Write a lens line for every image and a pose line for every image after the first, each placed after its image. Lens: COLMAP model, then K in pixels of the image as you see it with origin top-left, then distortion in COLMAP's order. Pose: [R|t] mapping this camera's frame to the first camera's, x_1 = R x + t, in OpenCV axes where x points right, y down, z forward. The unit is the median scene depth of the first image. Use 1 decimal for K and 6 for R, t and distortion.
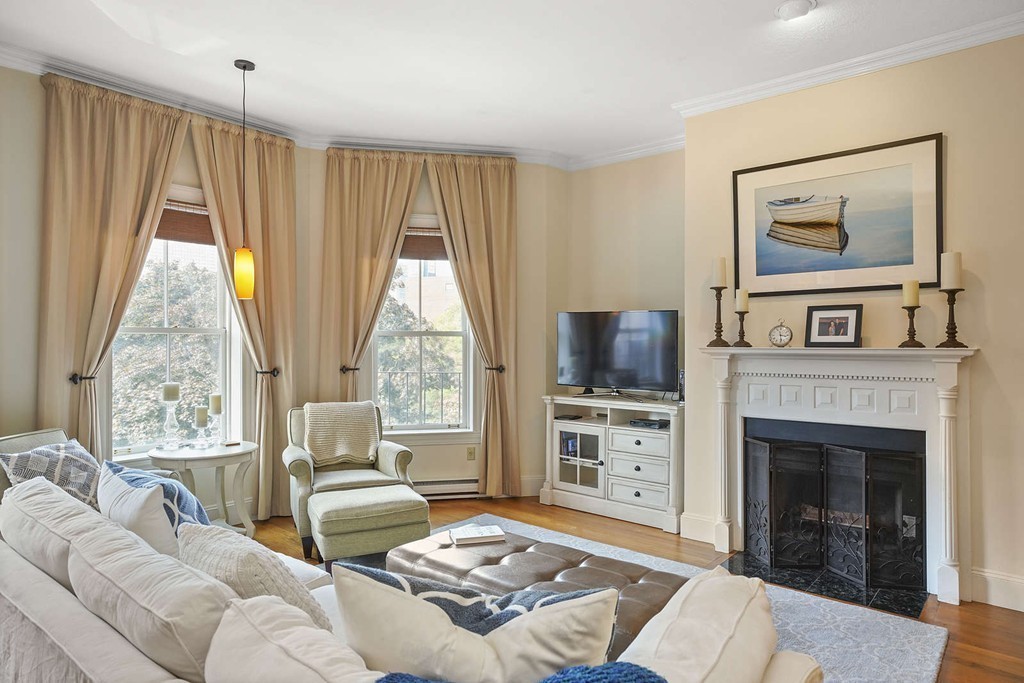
lens RADIAL K [[635.1, 0, 512.7], [0, 635.1, 341.7], [0, 0, 1]] dist [-0.012568, 0.022144]
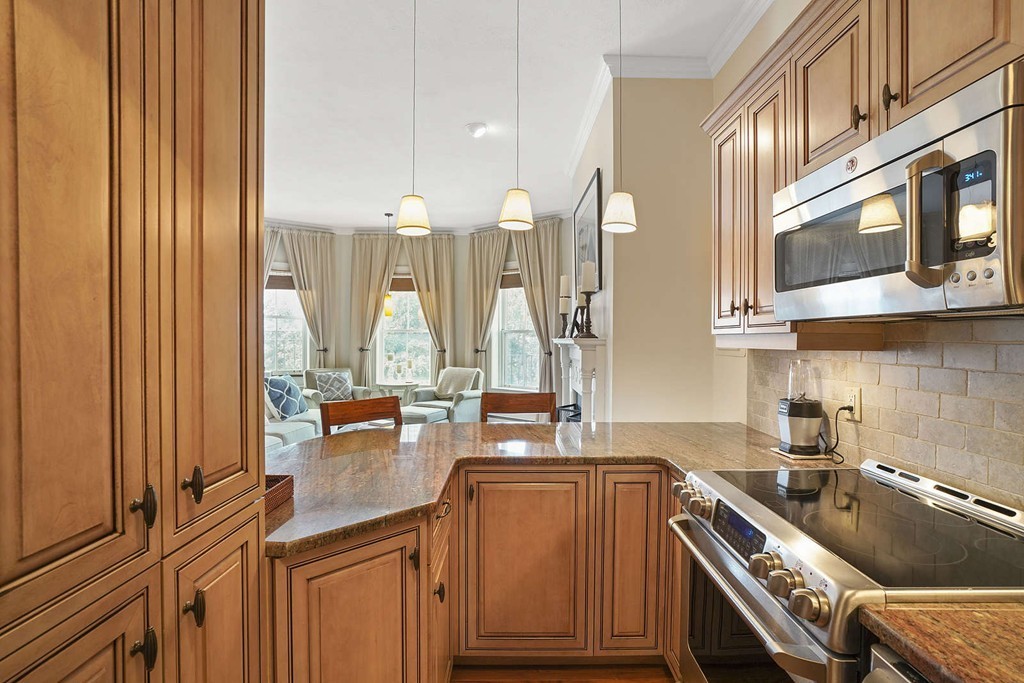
lens RADIAL K [[486.2, 0, 514.0], [0, 486.2, 350.8], [0, 0, 1]] dist [-0.027532, 0.005212]
pose [[0.636348, 0.023568, -0.771042, 1.110572], [-0.008918, 0.999691, 0.023197, 0.010705], [0.771350, -0.007885, 0.636362, 0.210488]]
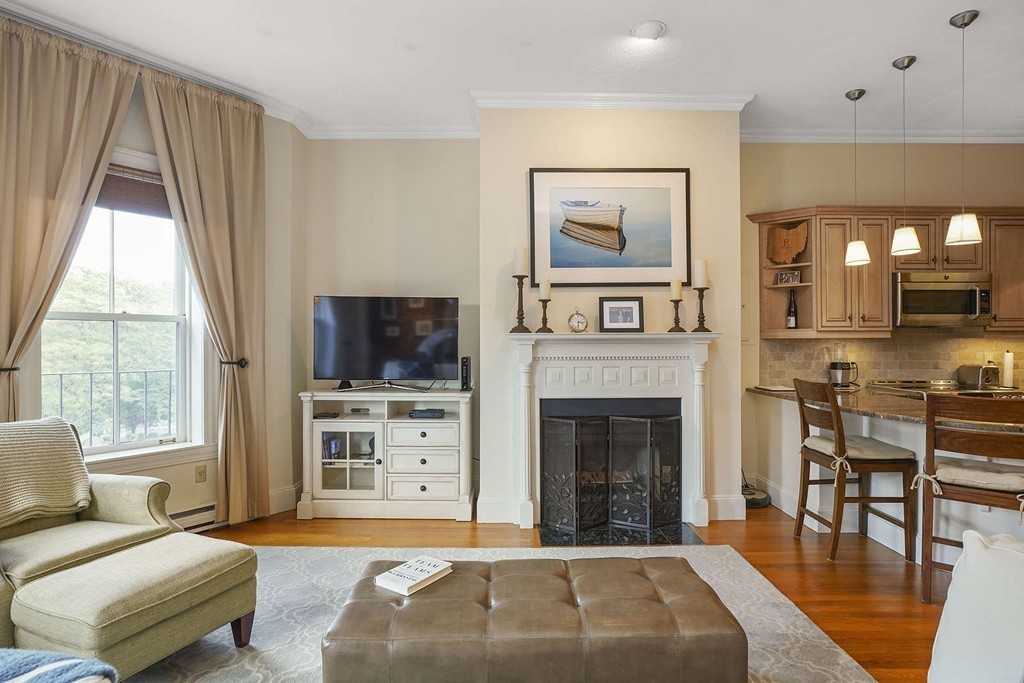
lens RADIAL K [[562.9, 0, 517.0], [0, 562.9, 340.5], [0, 0, 1]] dist [-0.033307, 0.022011]
pose [[0.750992, -0.002594, 0.660307, -0.290447], [0.003379, 0.999994, 0.000085, 0.020316], [-0.660303, 0.002167, 0.750996, 0.307249]]
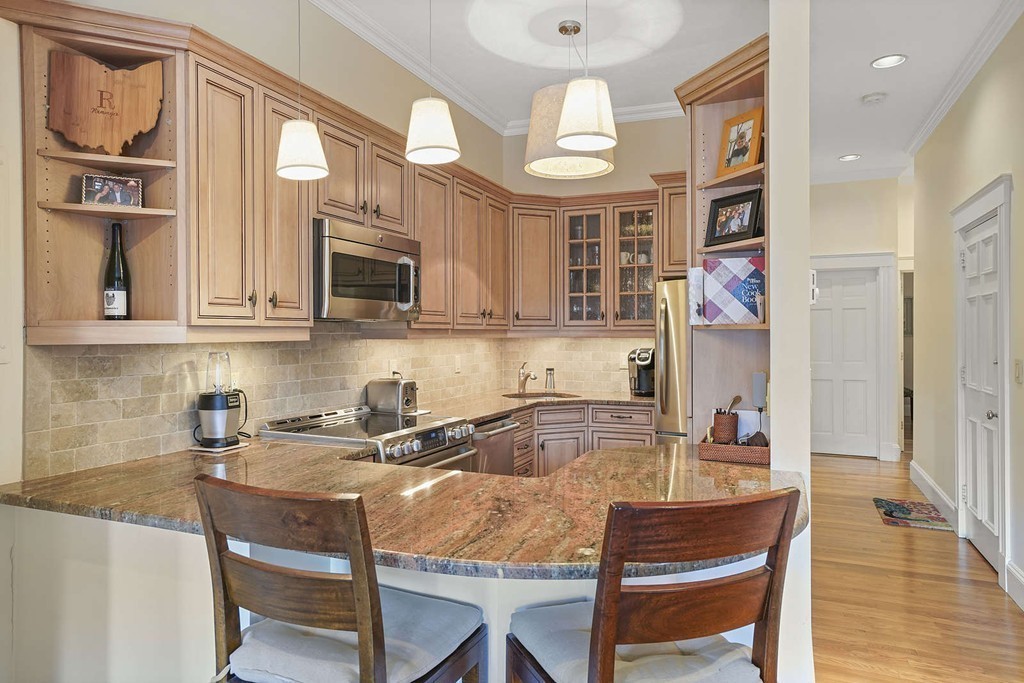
lens RADIAL K [[635.1, 0, 513.1], [0, 635.1, 331.1], [0, 0, 1]] dist [-0.012568, 0.022144]
pose [[-0.292174, 0.002266, 0.956363, 0.260895], [0.002971, 0.999995, -0.001462, 0.009861], [-0.956361, 0.002414, -0.292179, 0.618228]]
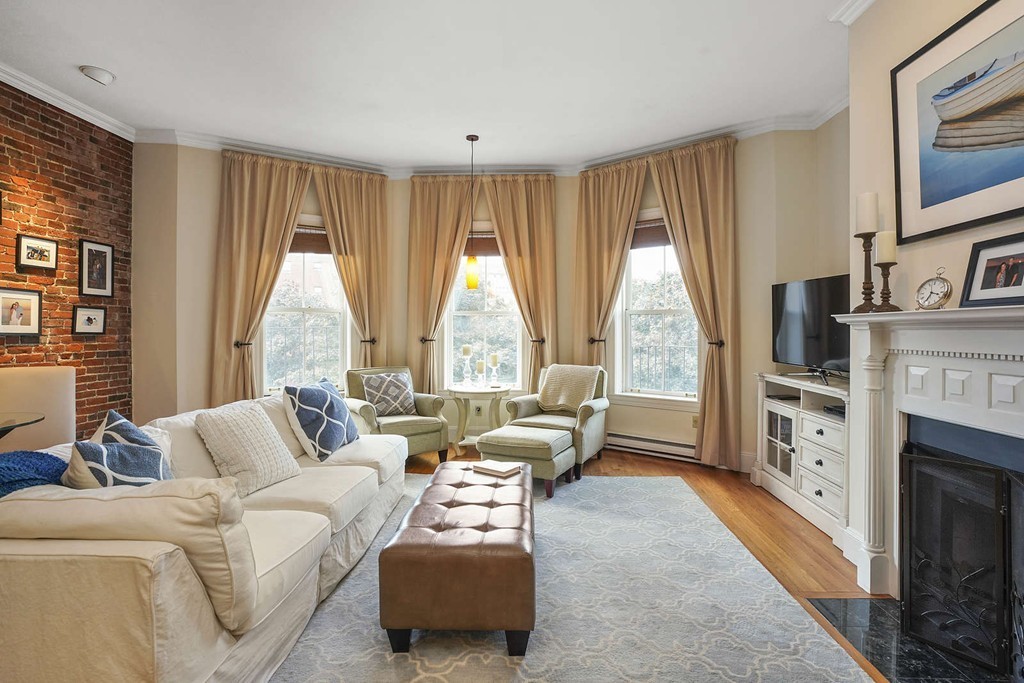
lens RADIAL K [[486.2, 0, 514.7], [0, 486.2, 332.6], [0, 0, 1]] dist [-0.027532, 0.005212]
pose [[0.614271, 0.003976, -0.789085, 0.511261], [-0.000447, 0.999989, 0.004691, 0.027482], [0.789095, -0.002528, 0.614266, 0.327441]]
